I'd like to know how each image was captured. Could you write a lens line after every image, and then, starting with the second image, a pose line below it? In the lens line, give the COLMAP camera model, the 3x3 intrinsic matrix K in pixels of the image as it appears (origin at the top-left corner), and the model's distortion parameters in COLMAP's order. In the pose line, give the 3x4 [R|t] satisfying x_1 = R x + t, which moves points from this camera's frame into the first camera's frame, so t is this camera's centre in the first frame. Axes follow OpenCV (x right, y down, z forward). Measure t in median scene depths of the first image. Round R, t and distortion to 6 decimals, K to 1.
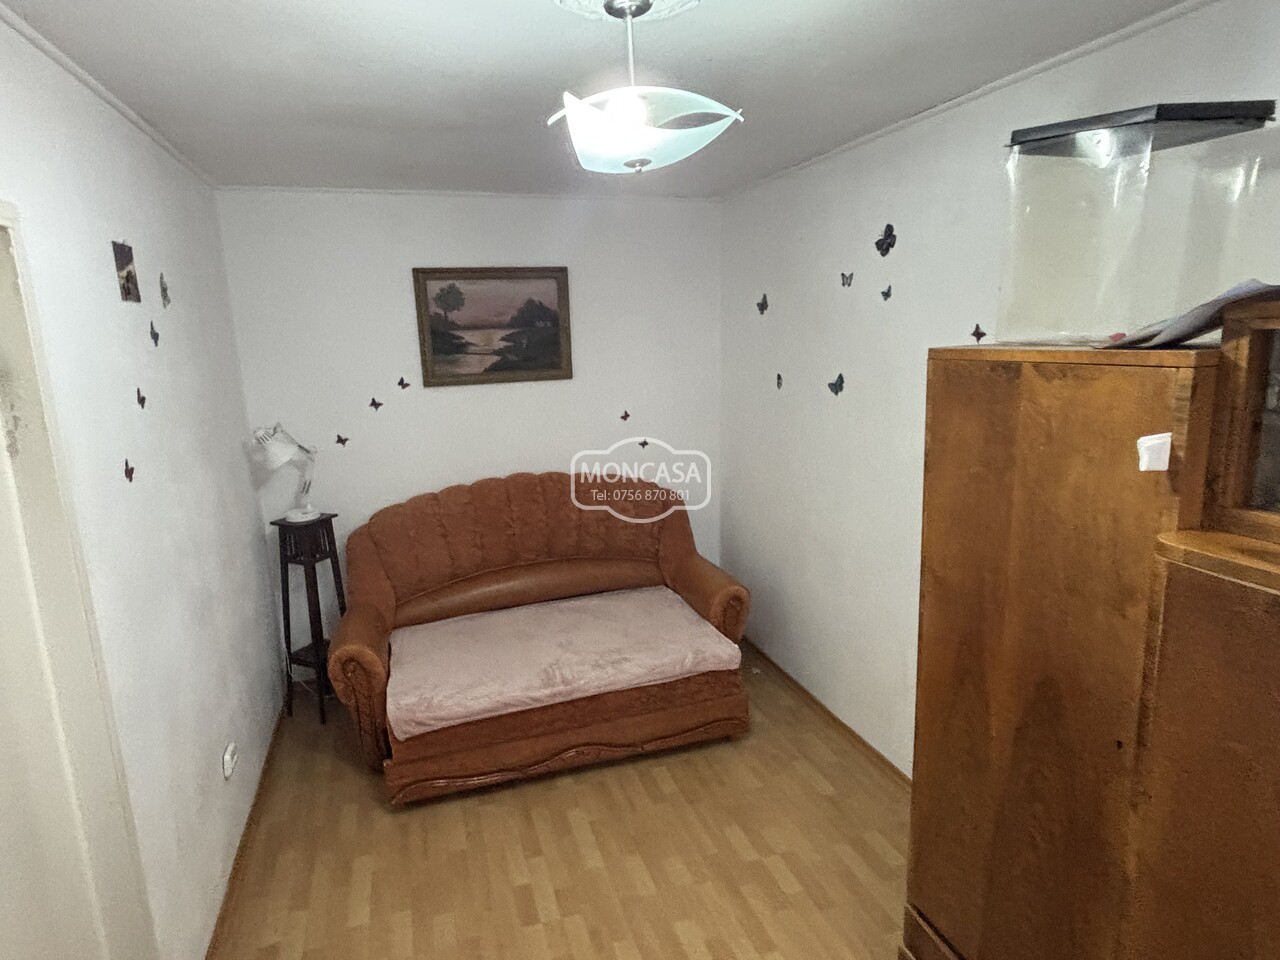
lens RADIAL K [[728.8, 0, 628.9], [0, 728.8, 470.3], [0, 0, 1]] dist [0.012753, -0.021645]
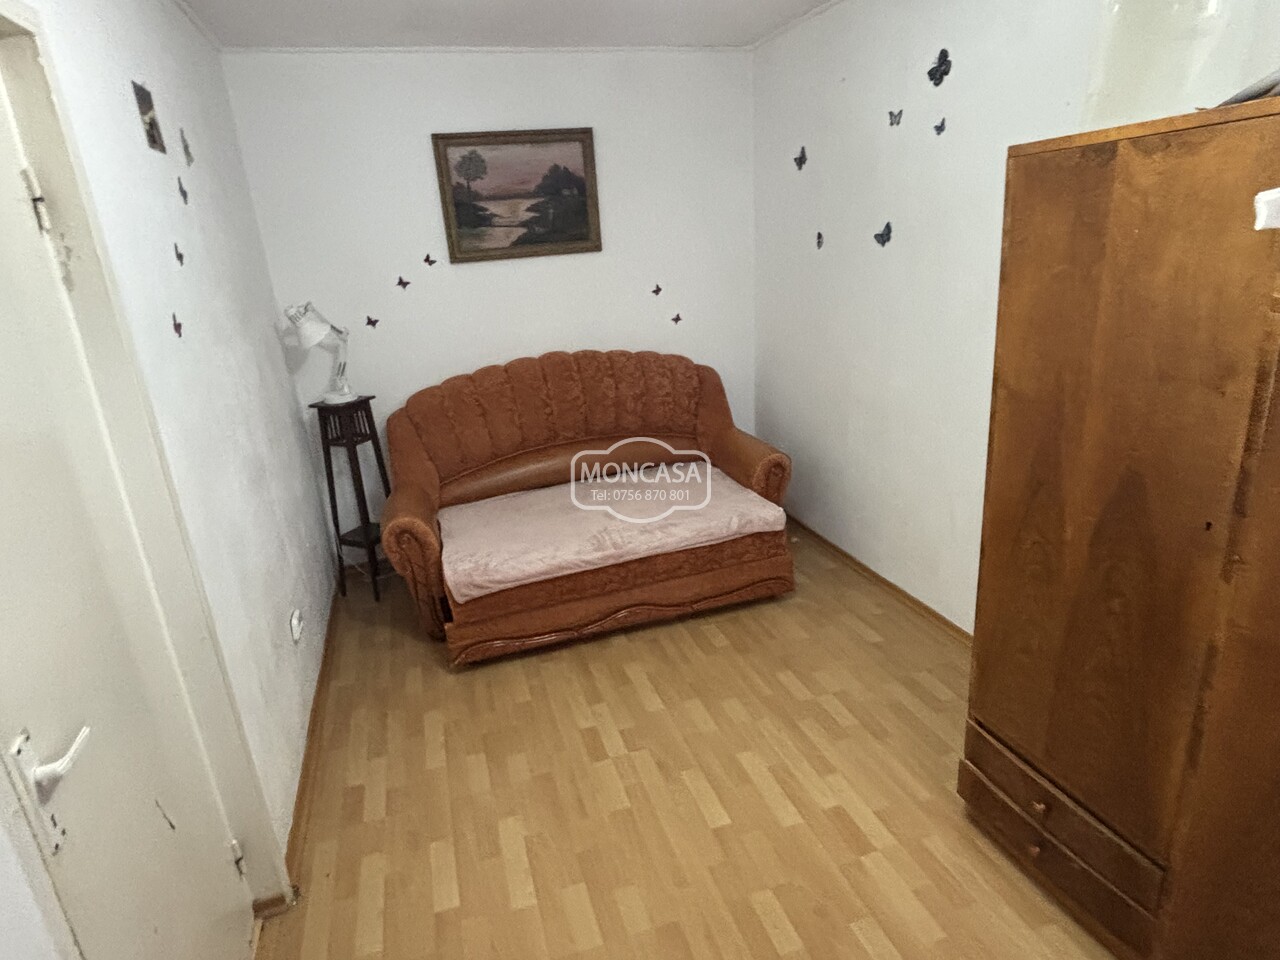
lens RADIAL K [[731.3, 0, 632.0], [0, 731.3, 475.5], [0, 0, 1]] dist [0.015870, -0.017848]
pose [[0.999183, -0.037249, -0.015651, -0.044485], [0.038881, 0.991803, 0.121717, 0.070178], [0.010988, -0.122226, 0.992441, 0.001259]]
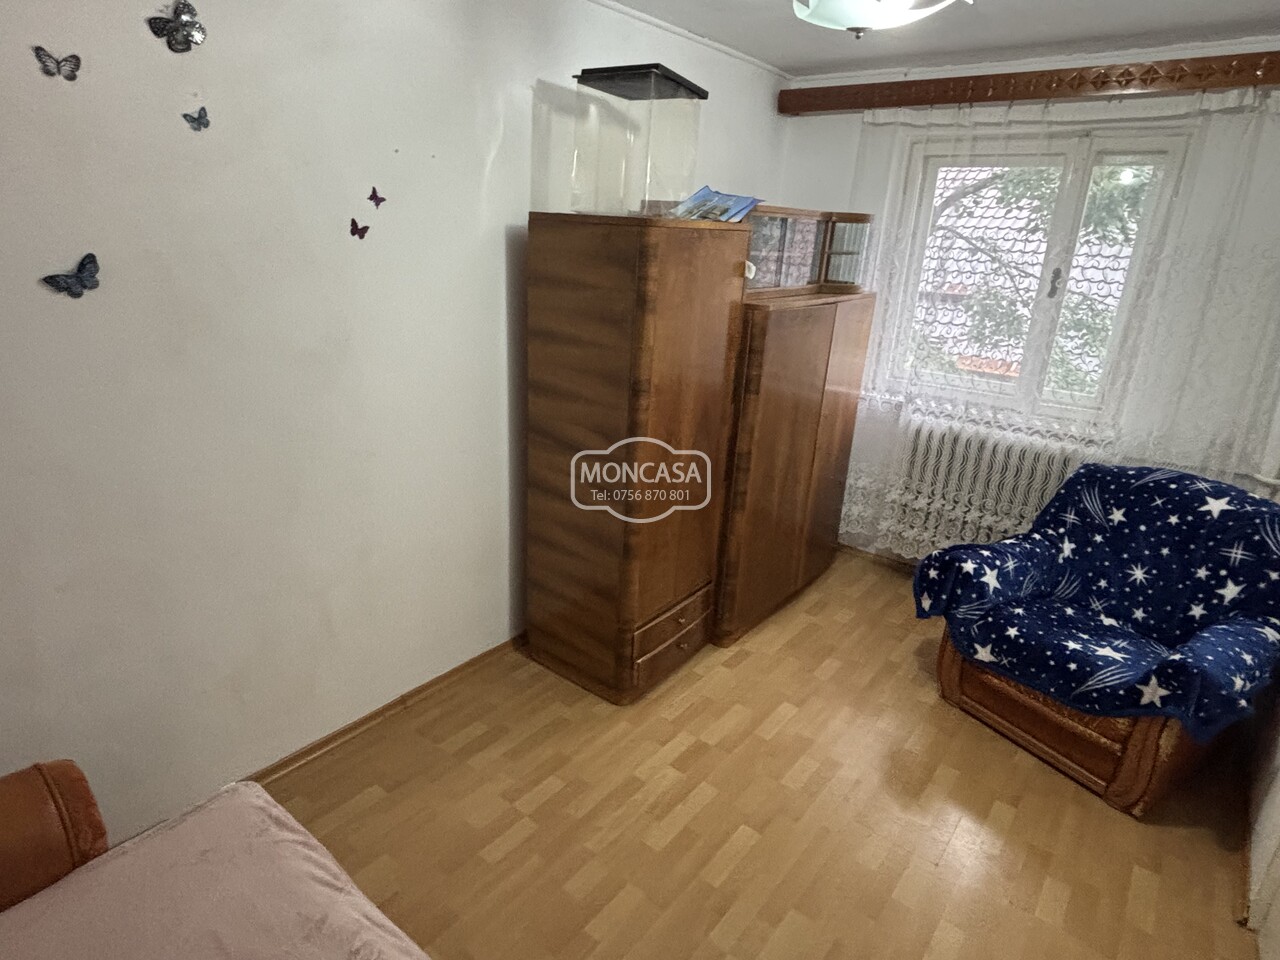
lens RADIAL K [[731.3, 0, 632.0], [0, 731.3, 475.5], [0, 0, 1]] dist [0.015870, -0.017848]
pose [[-0.561683, -0.272101, 0.781328, -0.409849], [0.123723, 0.906128, 0.404505, -0.160767], [-0.818050, 0.323872, -0.475291, 1.025677]]
